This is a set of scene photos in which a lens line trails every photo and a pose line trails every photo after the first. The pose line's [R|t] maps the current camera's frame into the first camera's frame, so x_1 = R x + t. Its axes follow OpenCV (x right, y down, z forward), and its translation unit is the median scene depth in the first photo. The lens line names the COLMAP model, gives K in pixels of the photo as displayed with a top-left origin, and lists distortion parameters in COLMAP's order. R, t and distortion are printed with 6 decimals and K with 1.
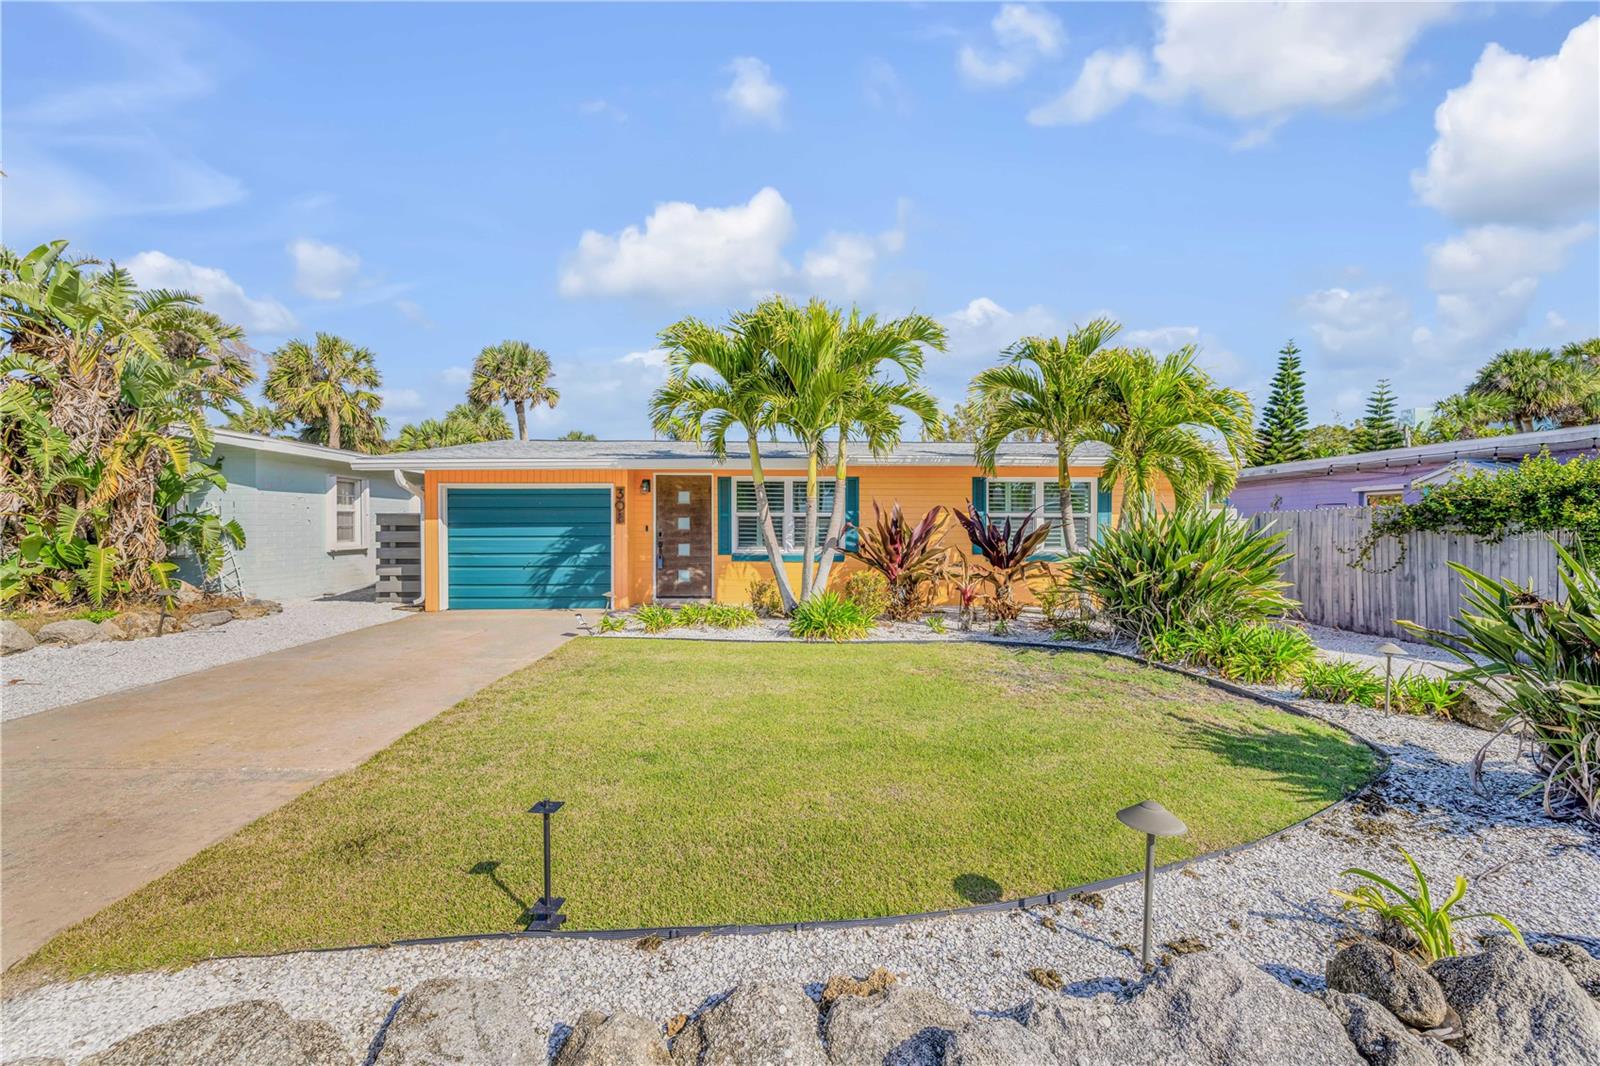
lens RADIAL K [[675.0, 0, 790.5], [0, 675.0, 537.0], [0, 0, 1]] dist [-0.002381, -0.000292]
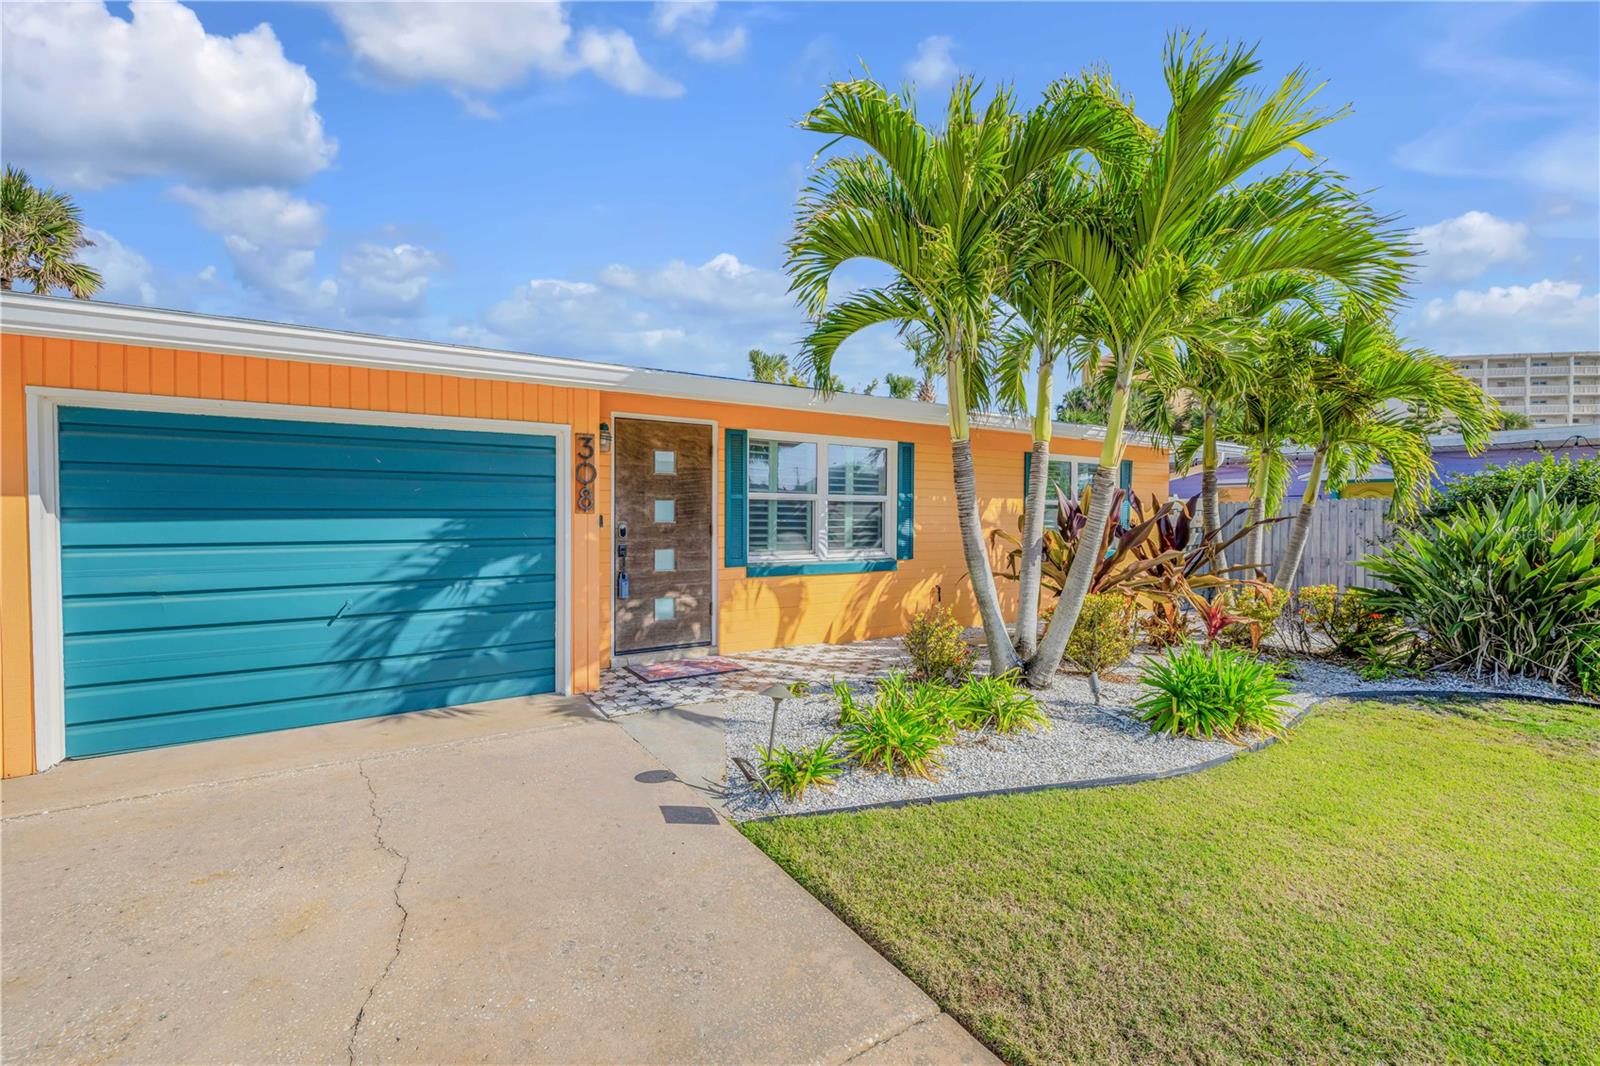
lens RADIAL K [[675.0, 0, 795.9], [0, 675.0, 524.9], [0, 0, 1]] dist [-0.002381, -0.000292]
pose [[0.848494, -0.006355, 0.529167, -0.366539], [0.003260, 0.999972, 0.006782, -0.012826], [-0.529195, -0.004029, 0.848491, 0.508055]]
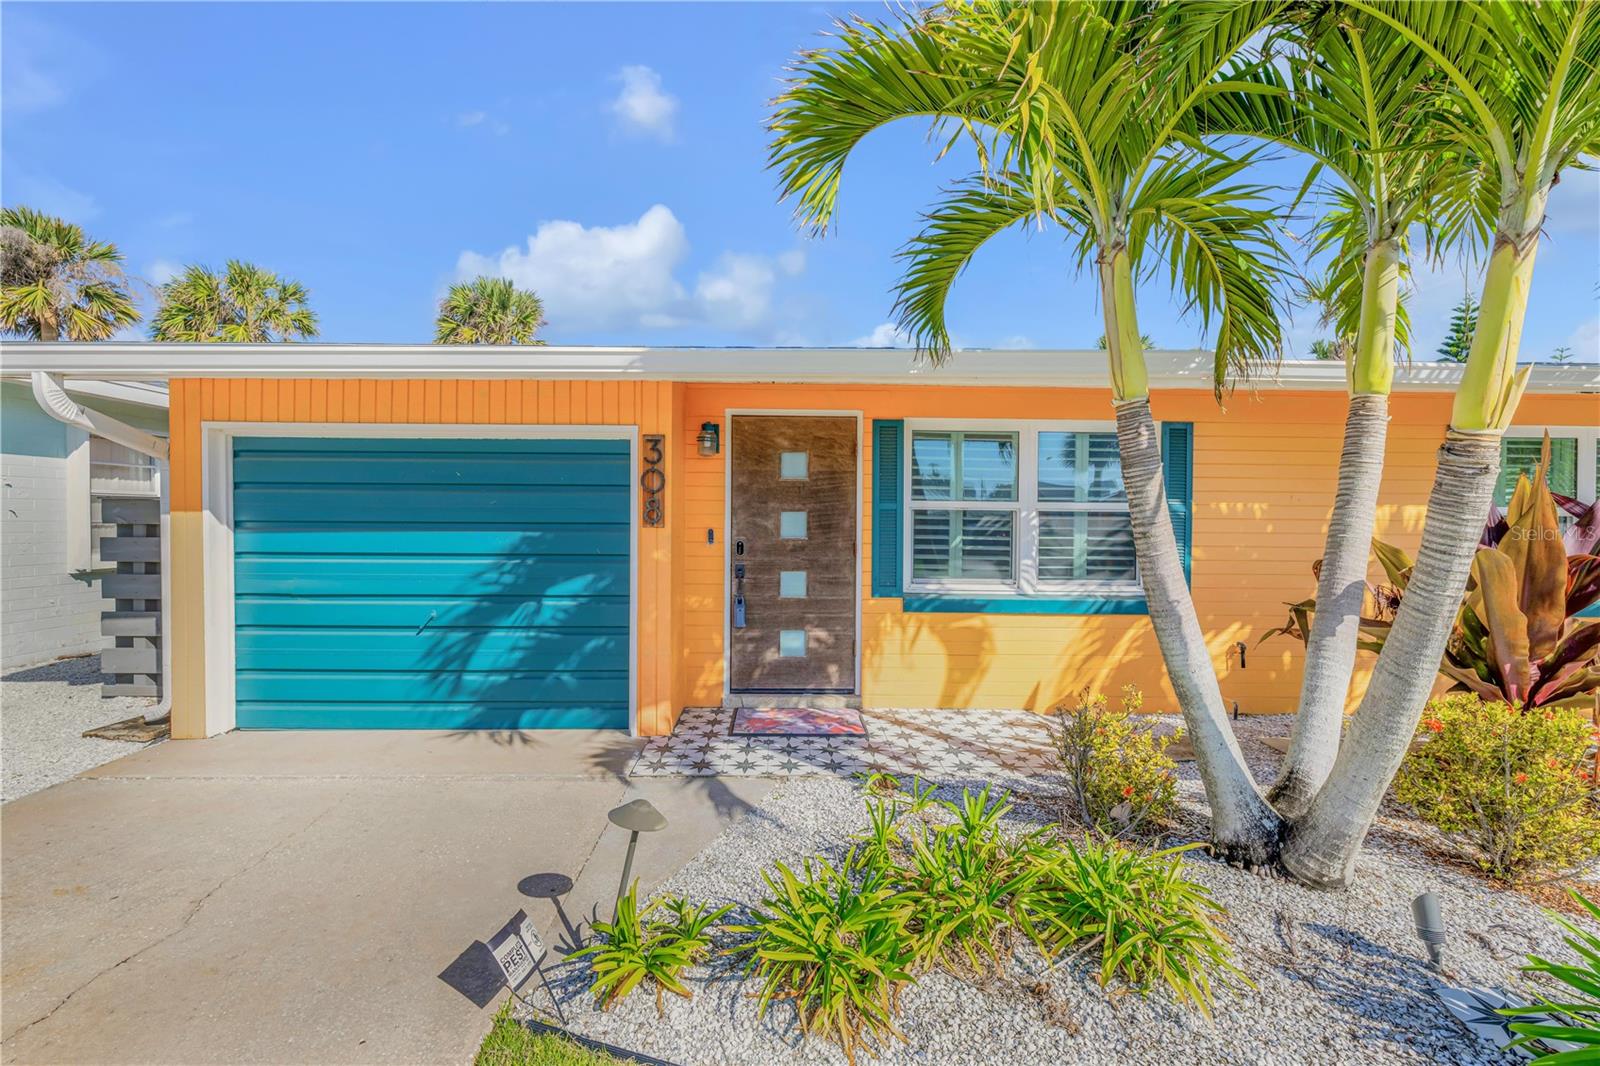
lens RADIAL K [[675.0, 0, 794.6], [0, 675.0, 530.4], [0, 0, 1]] dist [-0.002381, -0.000292]
pose [[0.999970, 0.007784, -0.000052, -0.163032], [-0.007784, 0.999970, -0.000366, -0.016862], [0.000049, 0.000366, 1.000000, 0.579078]]
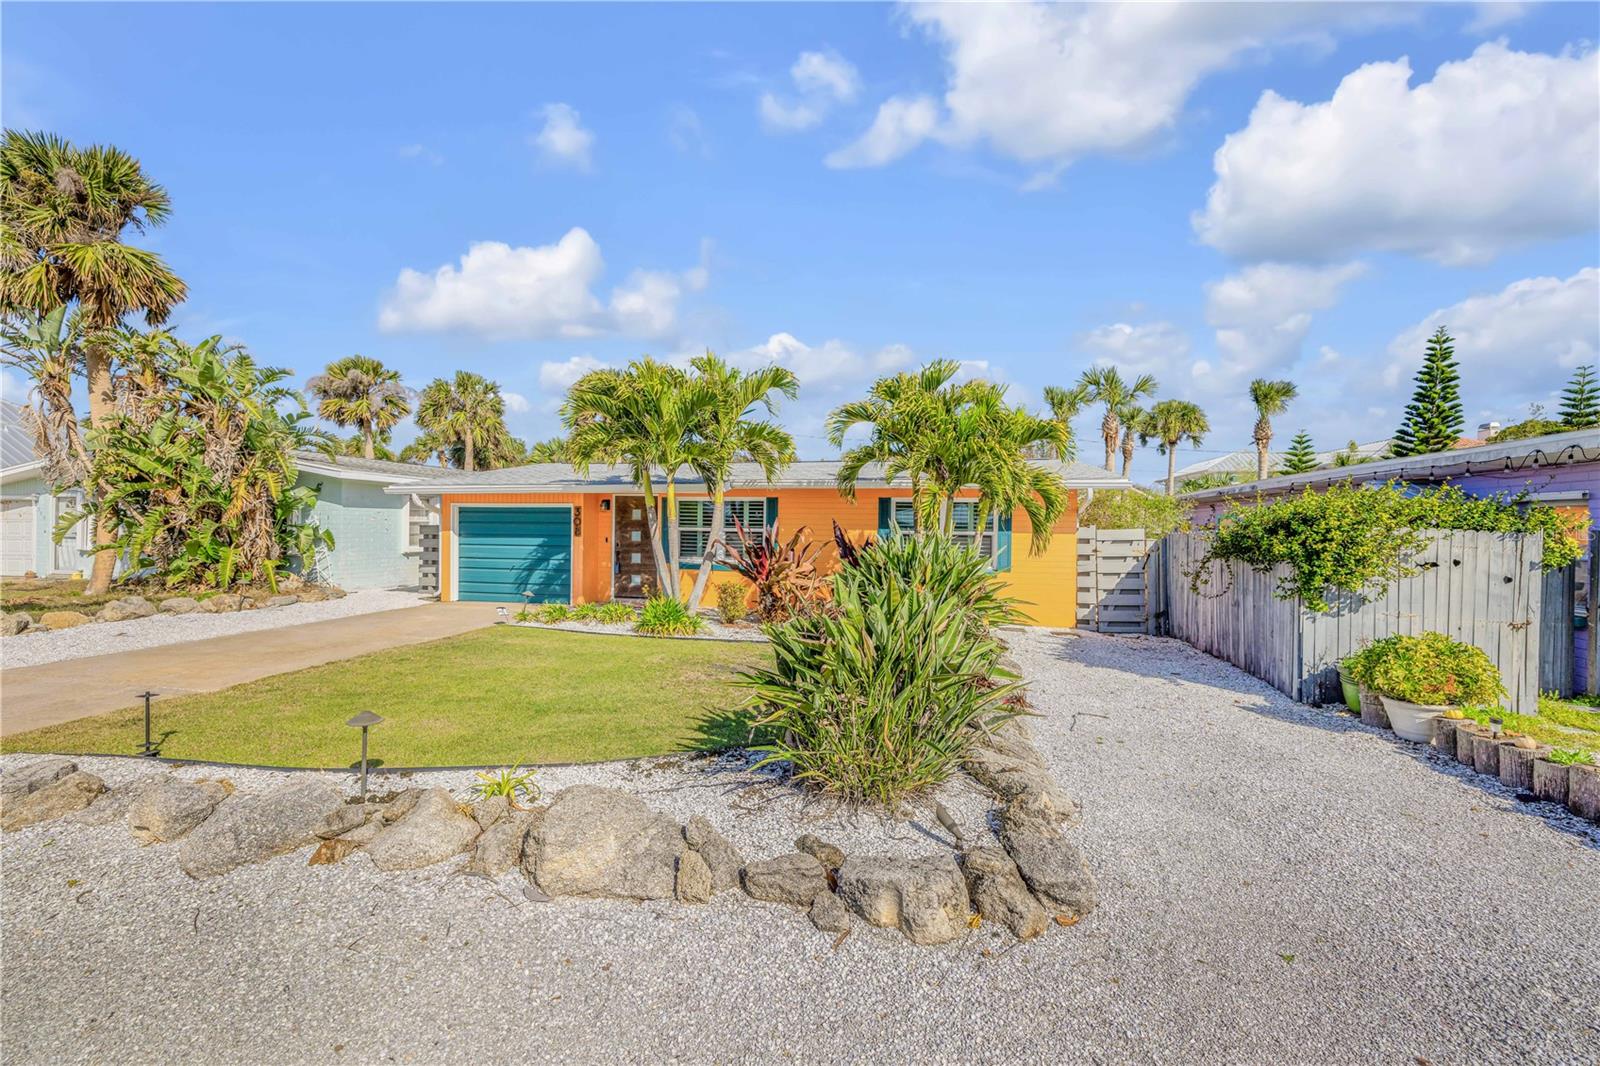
lens RADIAL K [[675.0, 0, 793.8], [0, 675.0, 534.8], [0, 0, 1]] dist [-0.002381, -0.000292]
pose [[0.973601, 0.013431, -0.227860, 0.402583], [-0.015161, 0.999868, -0.005844, -0.020378], [0.227751, 0.009144, 0.973676, -0.108130]]
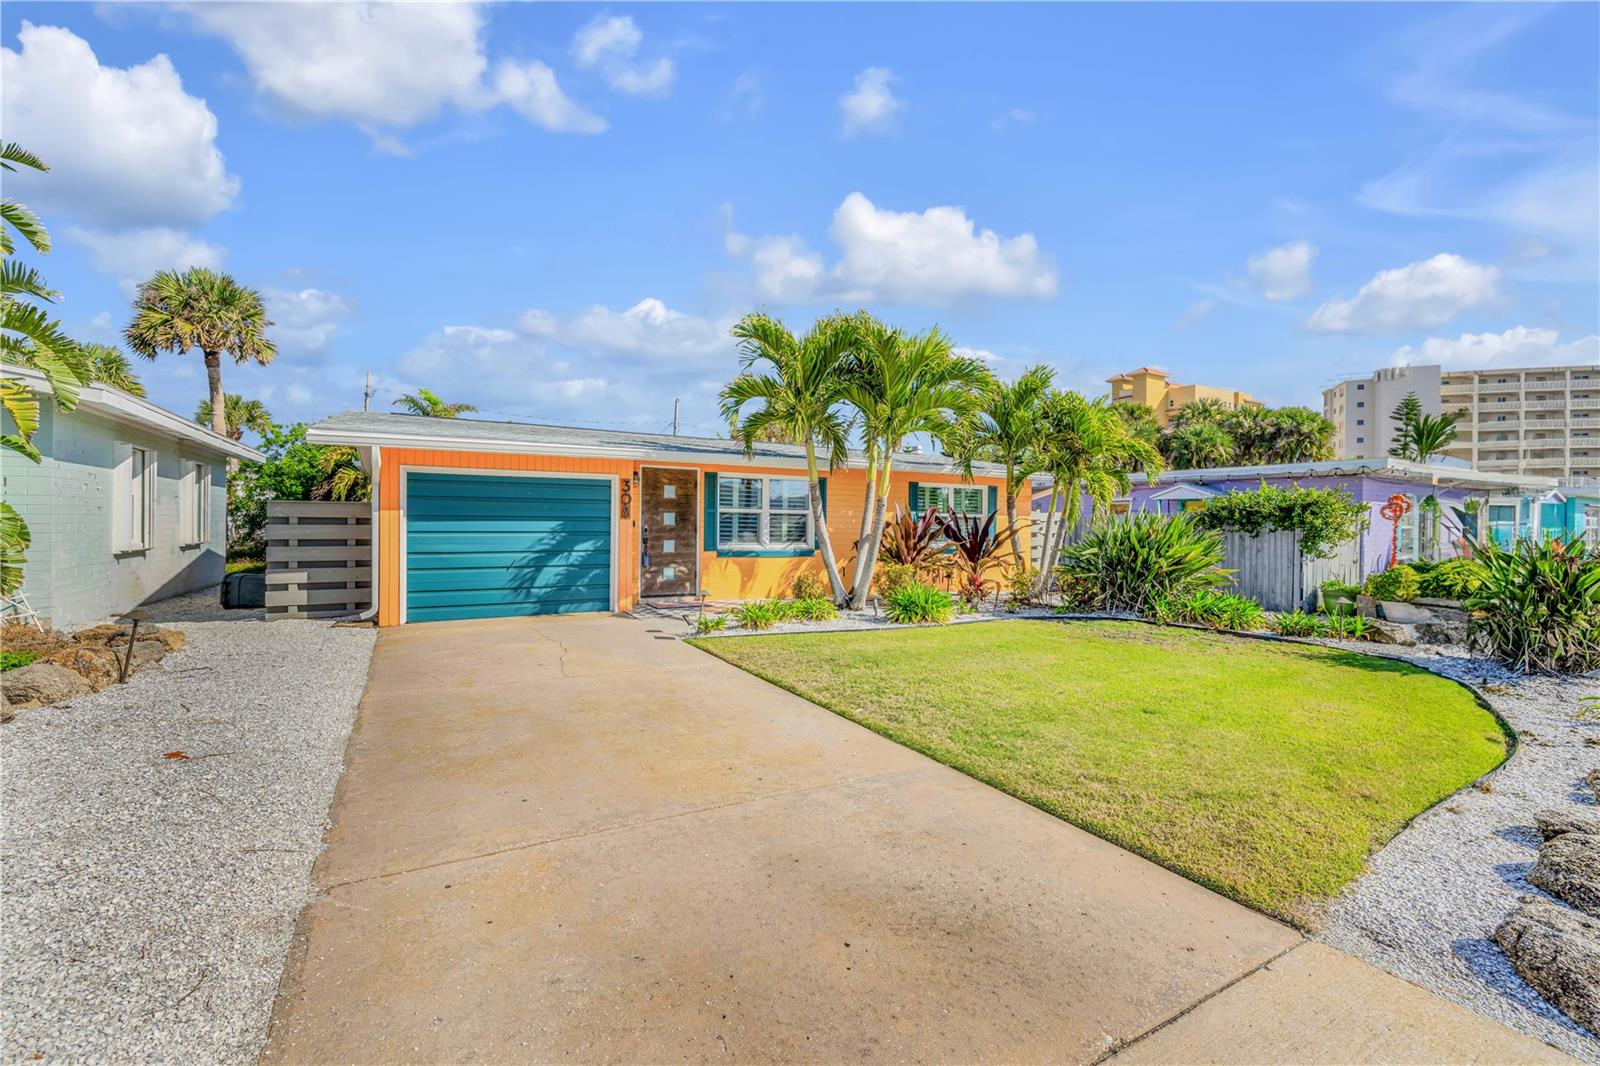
lens RADIAL K [[675.0, 0, 792.4], [0, 675.0, 532.3], [0, 0, 1]] dist [-0.002381, -0.000292]
pose [[0.879080, 0.001975, 0.476669, -0.479434], [-0.001986, 0.999998, -0.000479, -0.000710], [-0.476669, -0.000526, 0.879083, 0.074381]]
